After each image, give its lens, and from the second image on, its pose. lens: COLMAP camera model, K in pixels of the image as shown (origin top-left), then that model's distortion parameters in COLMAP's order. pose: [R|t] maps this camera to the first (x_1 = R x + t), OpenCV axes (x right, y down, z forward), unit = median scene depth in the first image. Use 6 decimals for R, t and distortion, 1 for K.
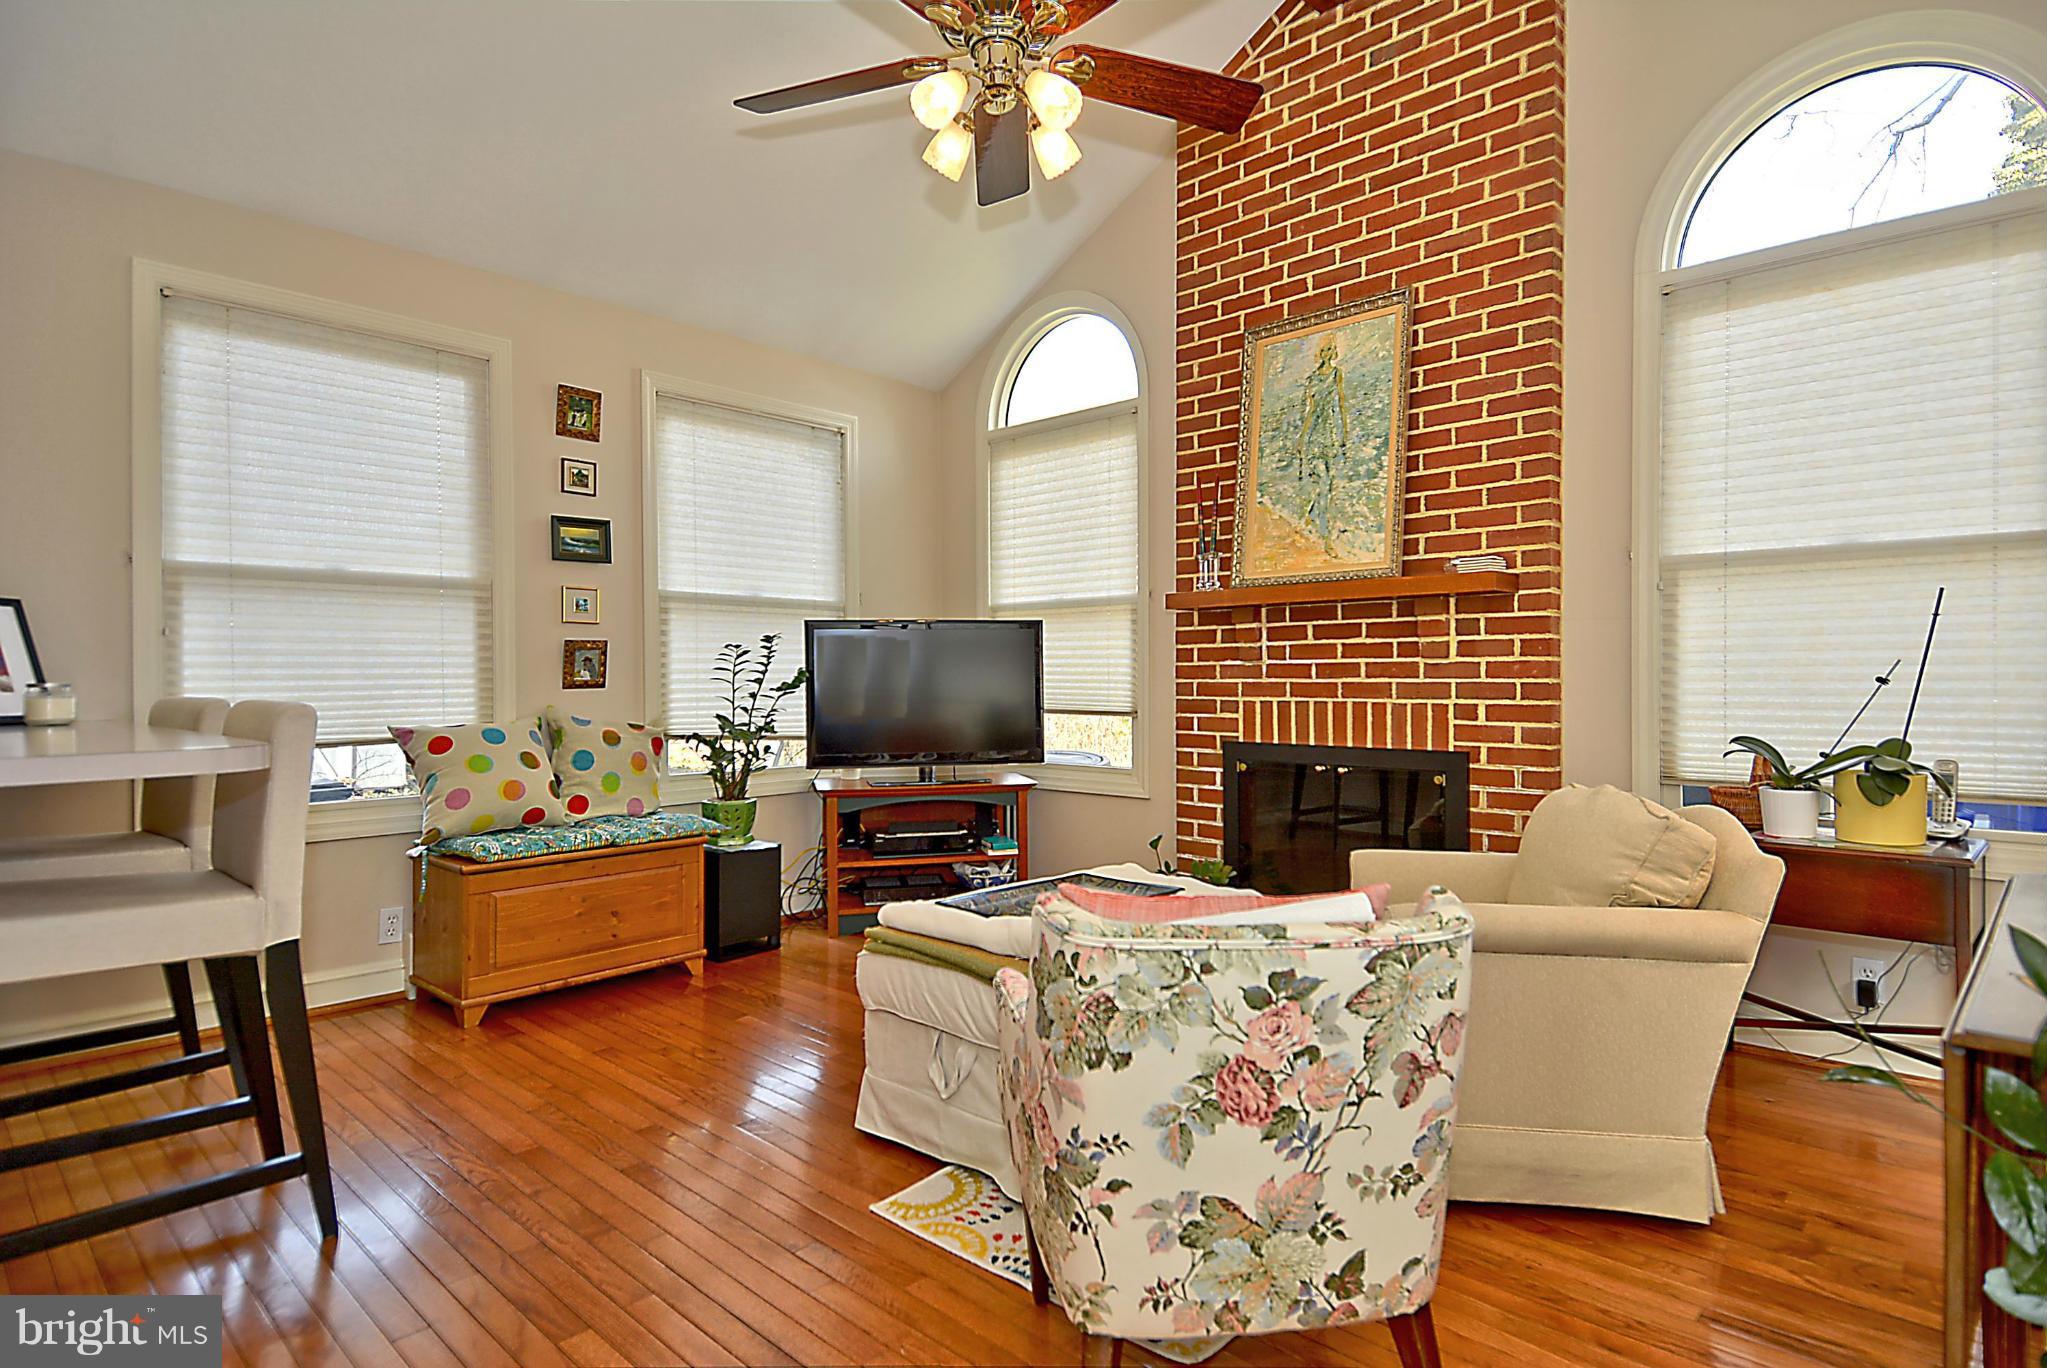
lens RADIAL K [[1100.1, 0, 1024.0], [0, 1100.1, 668.1], [0, 0, 1]] dist [0.067359, -0.041317]
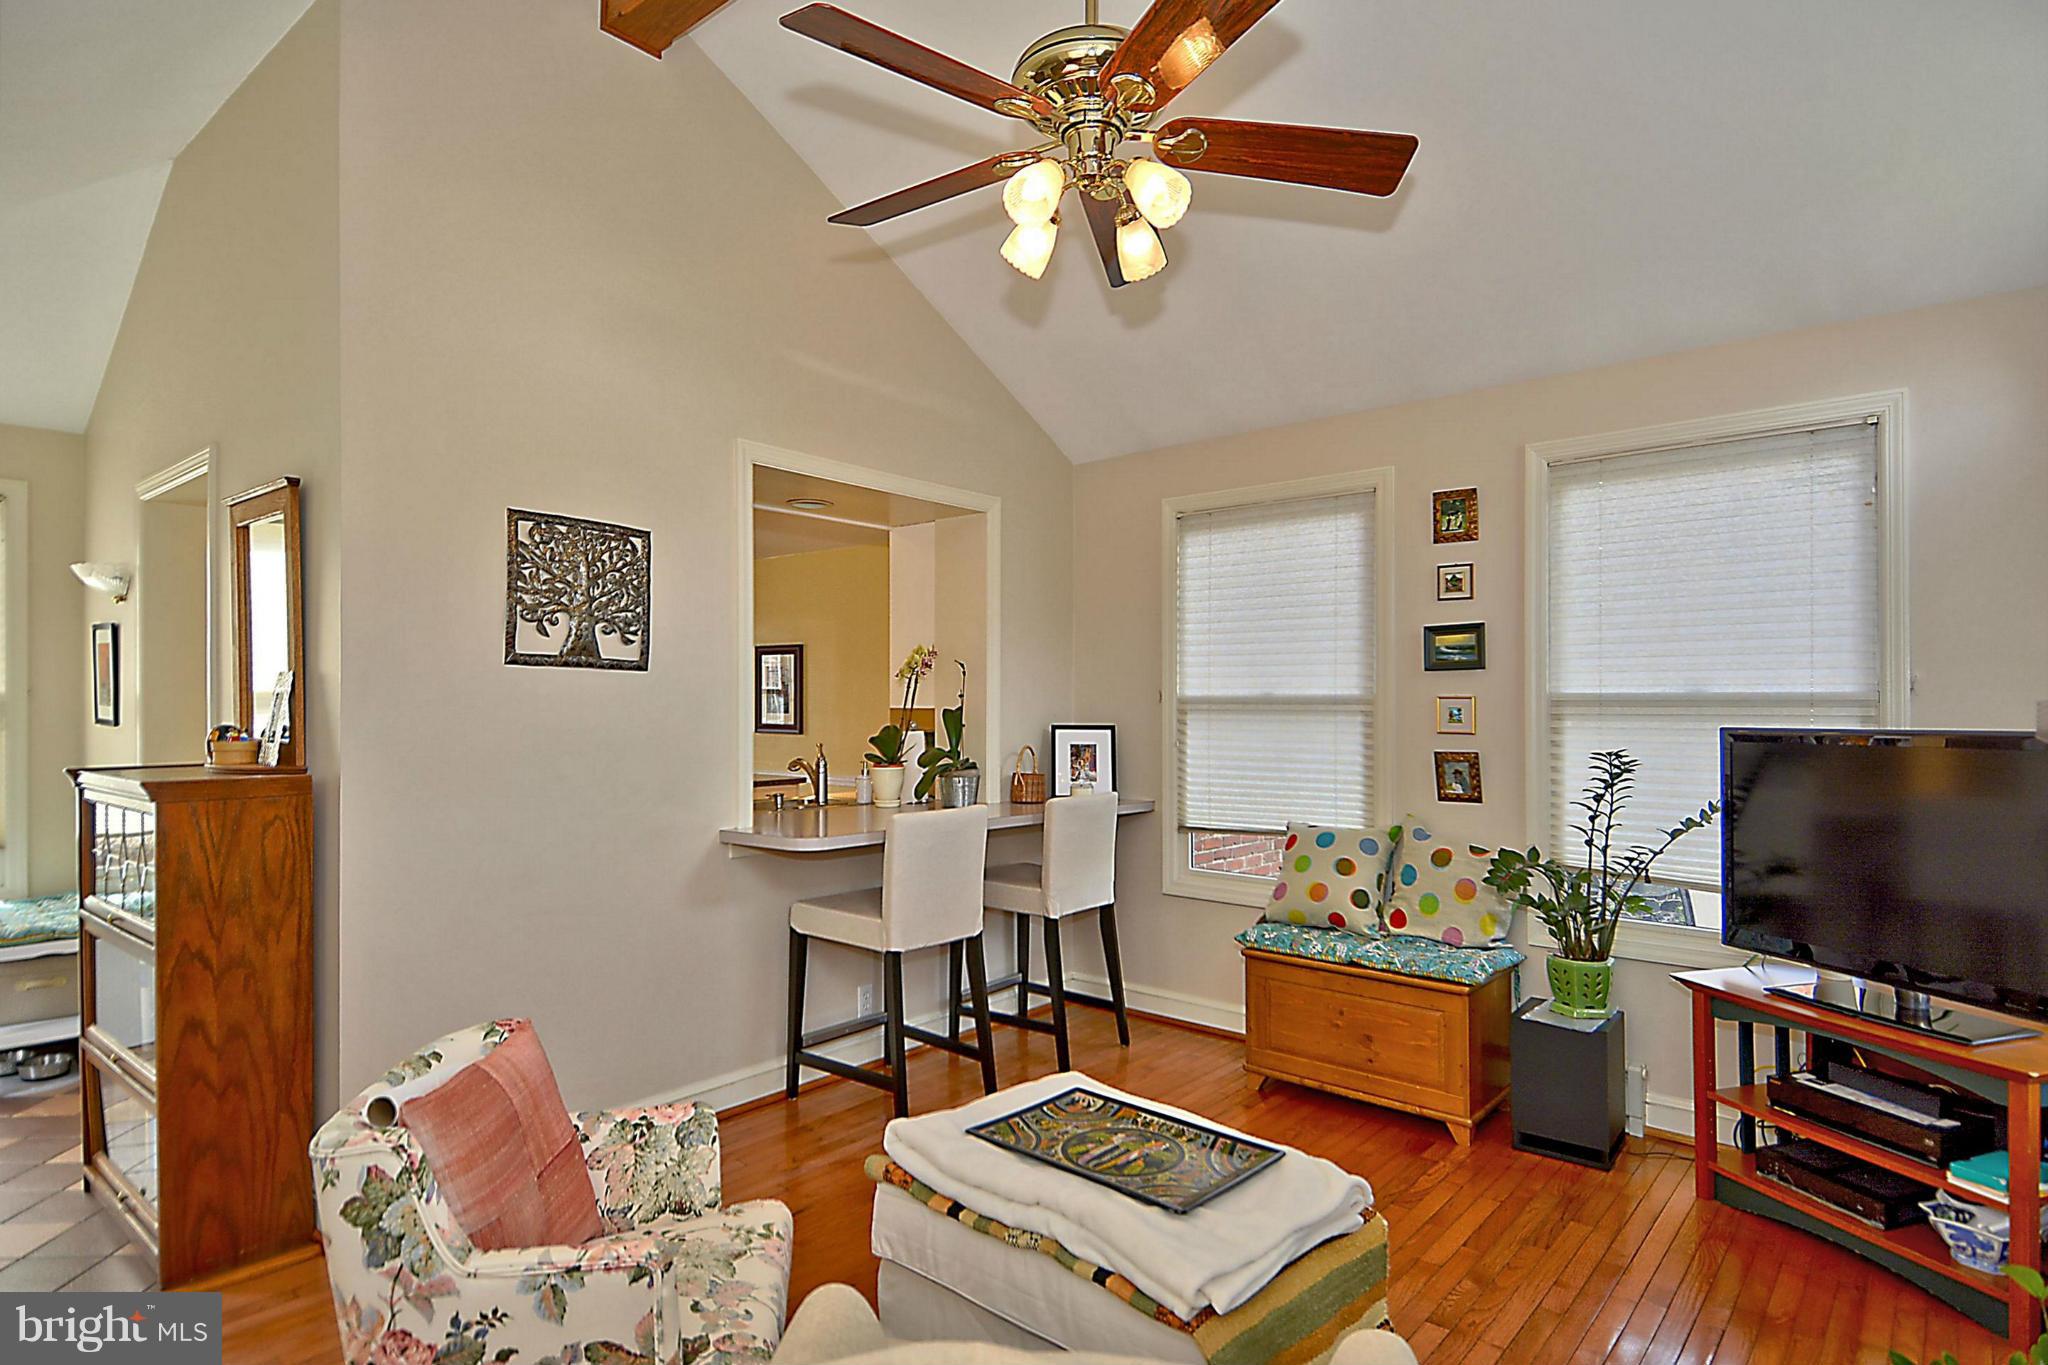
lens RADIAL K [[1092.1, 0, 1024.0], [0, 1092.1, 682.5], [0, 0, 1]] dist [0.065228, -0.000021]
pose [[0.037565, -0.017890, -0.999134, 0.572392], [0.006923, 0.999820, -0.017642, -0.074318], [0.999270, -0.006255, 0.037683, 0.624125]]
